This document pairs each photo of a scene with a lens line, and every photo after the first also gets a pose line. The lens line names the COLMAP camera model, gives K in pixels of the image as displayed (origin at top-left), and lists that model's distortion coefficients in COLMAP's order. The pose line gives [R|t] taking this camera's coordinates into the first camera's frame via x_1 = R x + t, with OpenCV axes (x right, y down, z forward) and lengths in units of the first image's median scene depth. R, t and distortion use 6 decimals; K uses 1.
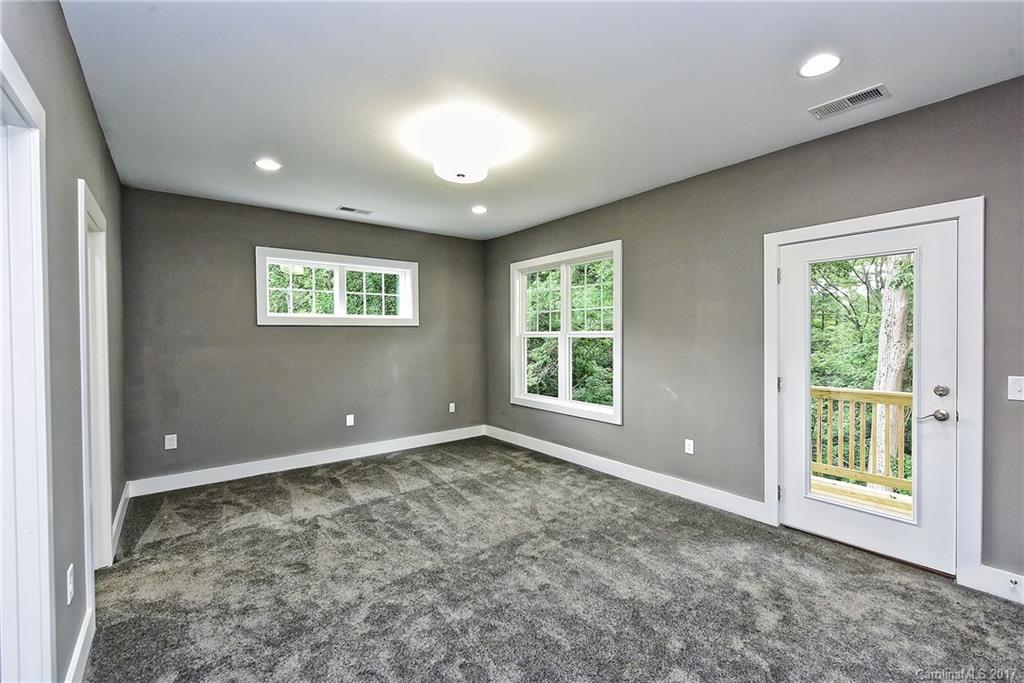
lens RADIAL K [[433.7, 0, 512.0], [0, 433.7, 341.5], [0, 0, 1]] dist [0.002964, -0.000239]
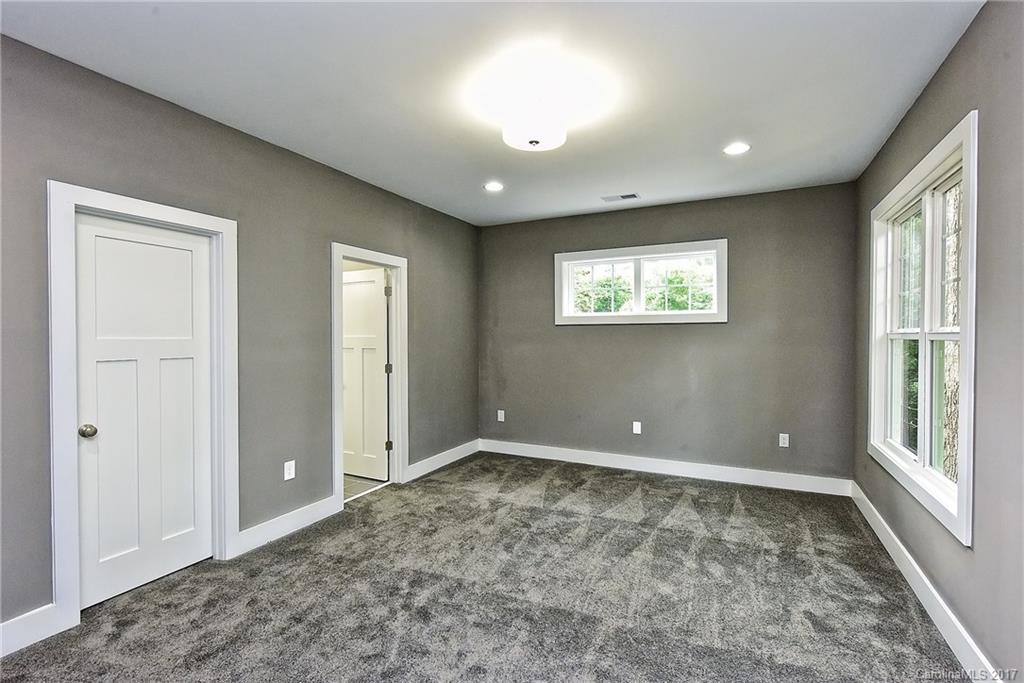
lens RADIAL K [[468.6, 0, 512.0], [0, 468.6, 341.5], [0, 0, 1]] dist [0.001419, -0.000688]
pose [[0.438365, 0.016459, -0.898646, 0.483940], [-0.015869, 0.999818, 0.010571, -0.006660], [0.898657, 0.009627, 0.438546, 0.411062]]
